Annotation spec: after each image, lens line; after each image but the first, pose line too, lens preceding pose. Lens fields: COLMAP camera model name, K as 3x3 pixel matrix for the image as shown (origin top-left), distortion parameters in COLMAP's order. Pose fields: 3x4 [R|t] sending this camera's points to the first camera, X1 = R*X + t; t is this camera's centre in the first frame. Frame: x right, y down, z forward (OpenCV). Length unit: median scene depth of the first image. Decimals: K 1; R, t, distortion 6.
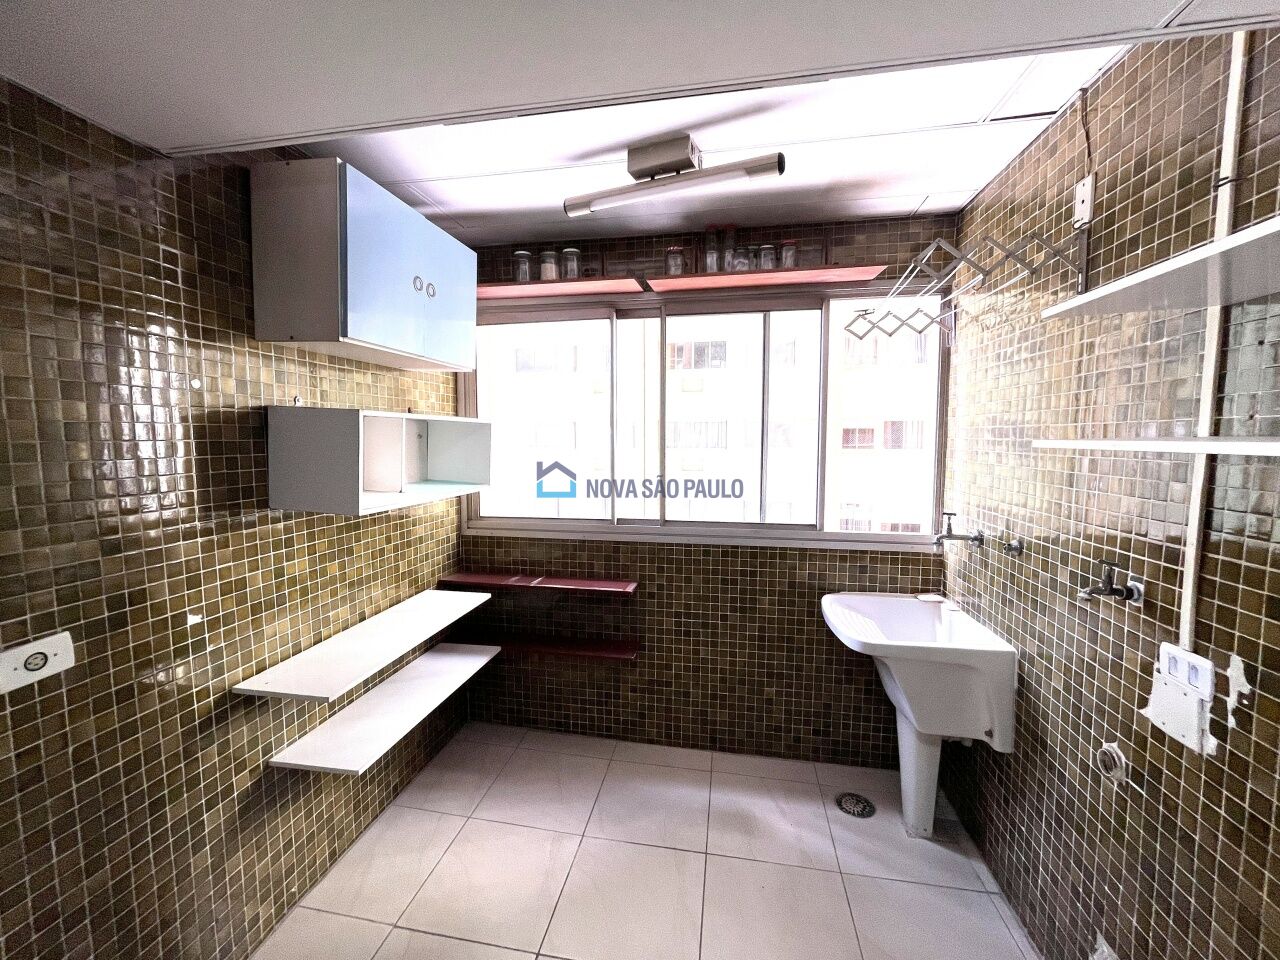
lens RADIAL K [[515.8, 0, 638.6], [0, 515.8, 477.7], [0, 0, 1]] dist [-0.003211, -0.000121]
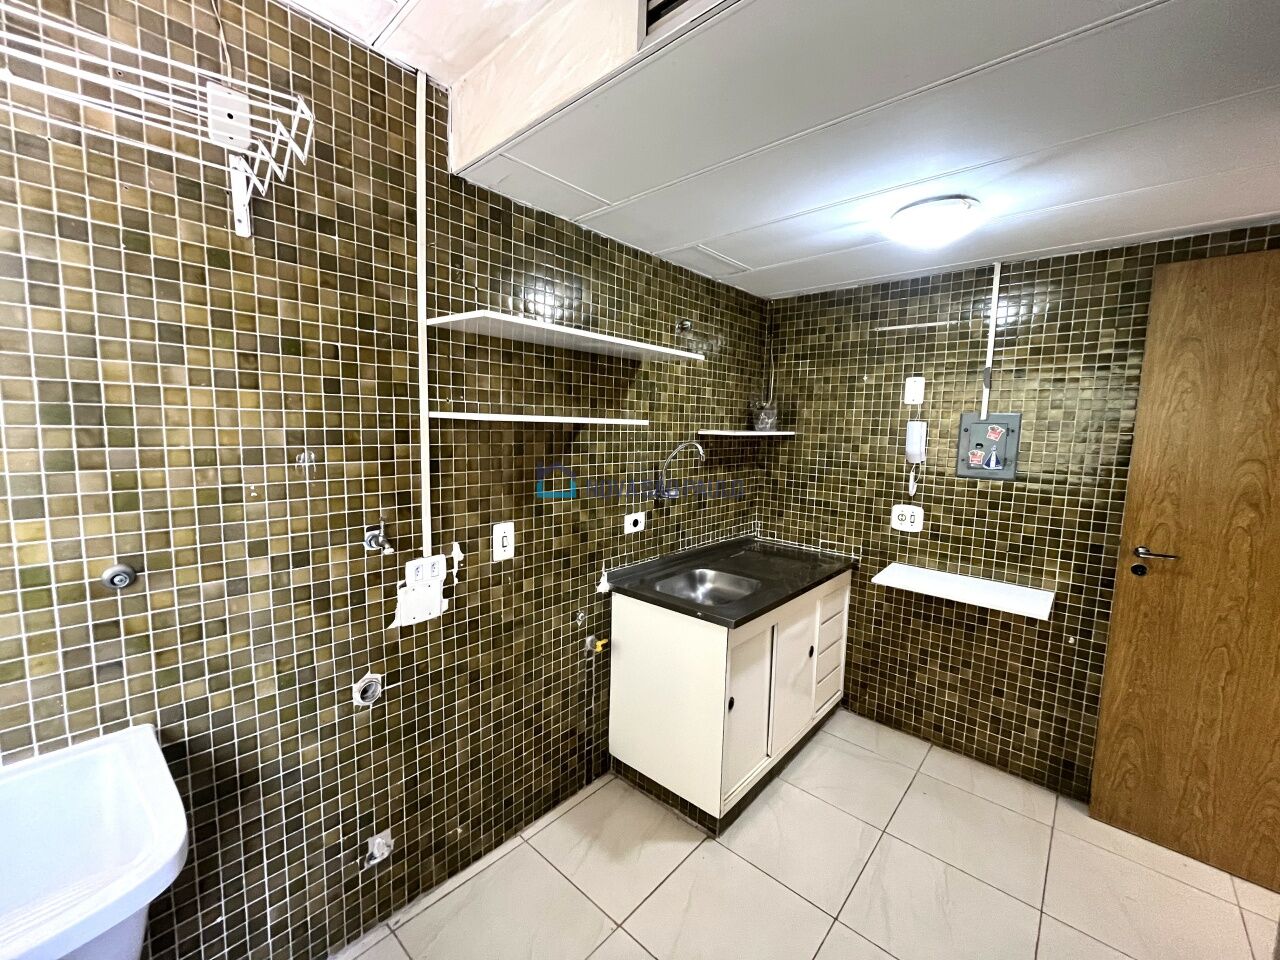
lens RADIAL K [[515.8, 0, 638.9], [0, 515.8, 476.3], [0, 0, 1]] dist [-0.003211, -0.000121]
pose [[-0.849299, -0.071933, 0.522988, -0.128527], [0.017559, 0.986276, 0.164170, -0.077937], [-0.527619, 0.148613, -0.836380, 1.170732]]
